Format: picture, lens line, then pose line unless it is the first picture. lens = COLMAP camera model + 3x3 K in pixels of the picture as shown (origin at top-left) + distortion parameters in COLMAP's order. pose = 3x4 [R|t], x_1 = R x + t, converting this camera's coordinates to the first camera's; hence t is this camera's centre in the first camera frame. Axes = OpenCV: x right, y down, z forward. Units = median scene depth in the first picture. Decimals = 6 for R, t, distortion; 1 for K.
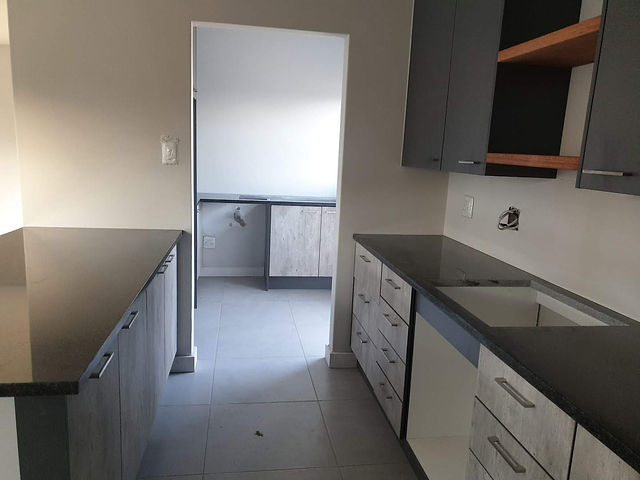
lens RADIAL K [[501.9, 0, 320.0], [0, 501.9, 240.0], [0, 0, 1]] dist [-0.005382, -0.003611]
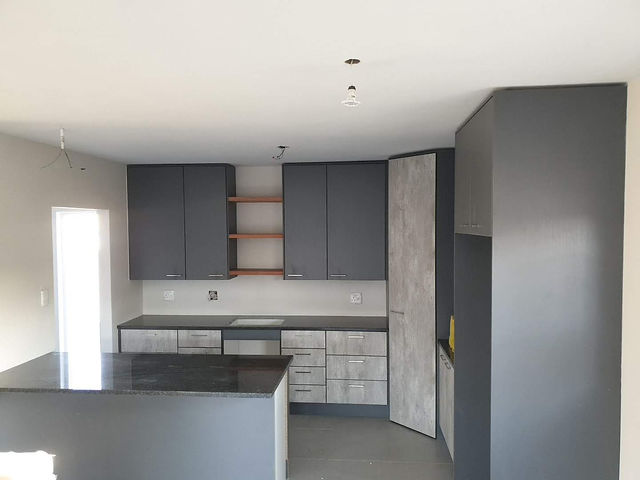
lens RADIAL K [[501.9, 0, 320.0], [0, 501.9, 240.0], [0, 0, 1]] dist [-0.005382, -0.003611]
pose [[0.244643, -0.076918, 0.966557, -1.214858], [0.199677, 0.979478, 0.027407, -0.182848], [-0.948830, 0.186295, 0.254981, -0.086041]]
